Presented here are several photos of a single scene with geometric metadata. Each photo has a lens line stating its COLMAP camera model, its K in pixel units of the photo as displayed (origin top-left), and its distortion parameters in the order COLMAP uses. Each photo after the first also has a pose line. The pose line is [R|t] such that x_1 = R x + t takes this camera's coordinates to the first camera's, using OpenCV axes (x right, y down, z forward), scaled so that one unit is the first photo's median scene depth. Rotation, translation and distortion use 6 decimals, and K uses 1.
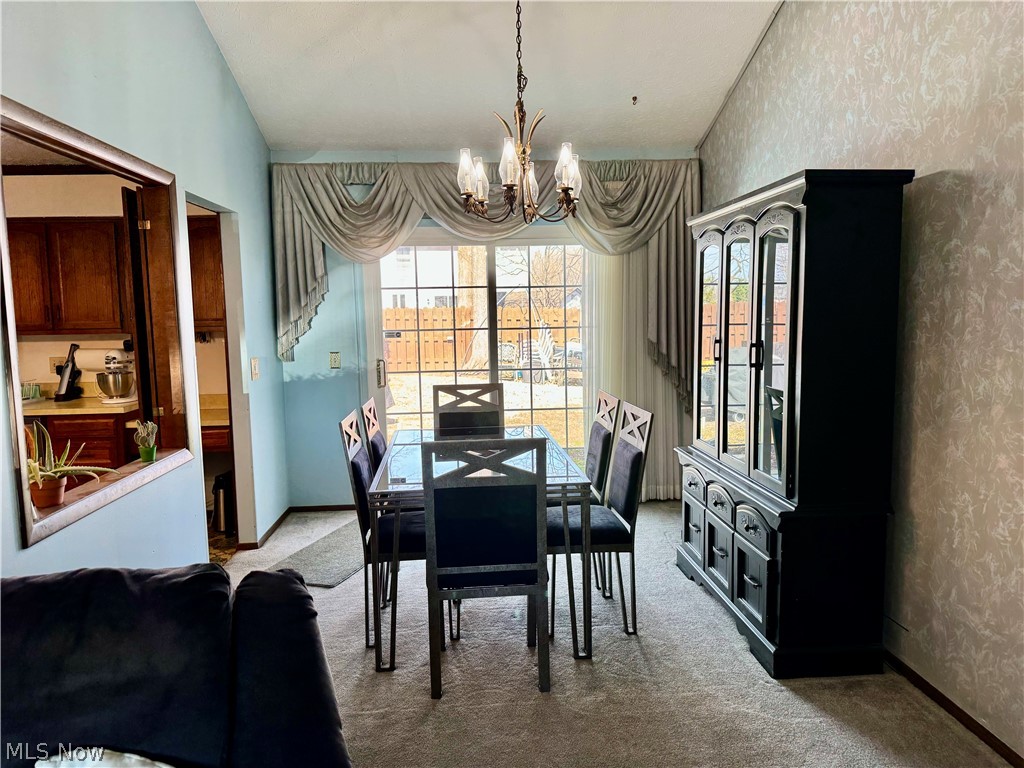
lens RADIAL K [[722.3, 0, 506.7], [0, 722.3, 386.2], [0, 0, 1]] dist [0.059555, -0.071625]
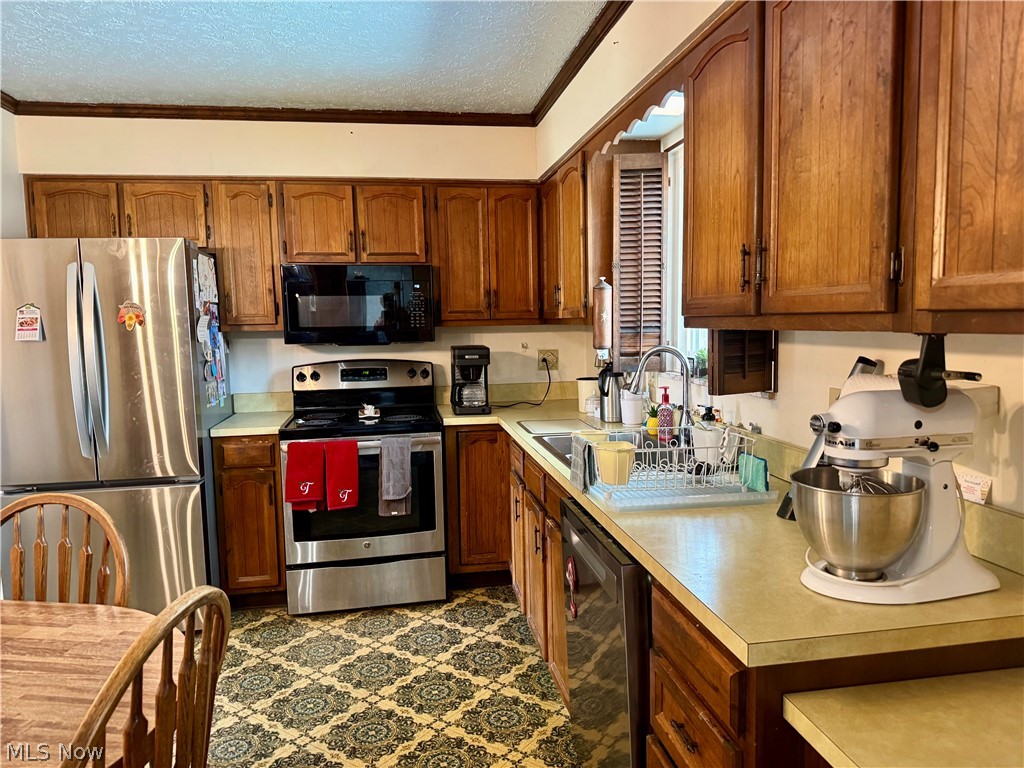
lens RADIAL K [[722.3, 0, 506.7], [0, 722.3, 386.2], [0, 0, 1]] dist [0.059555, -0.071625]
pose [[0.116180, 0.103868, -0.987782, -0.447252], [-0.080510, 0.992229, 0.094866, -0.102186], [0.989960, 0.068505, 0.123640, 1.280272]]
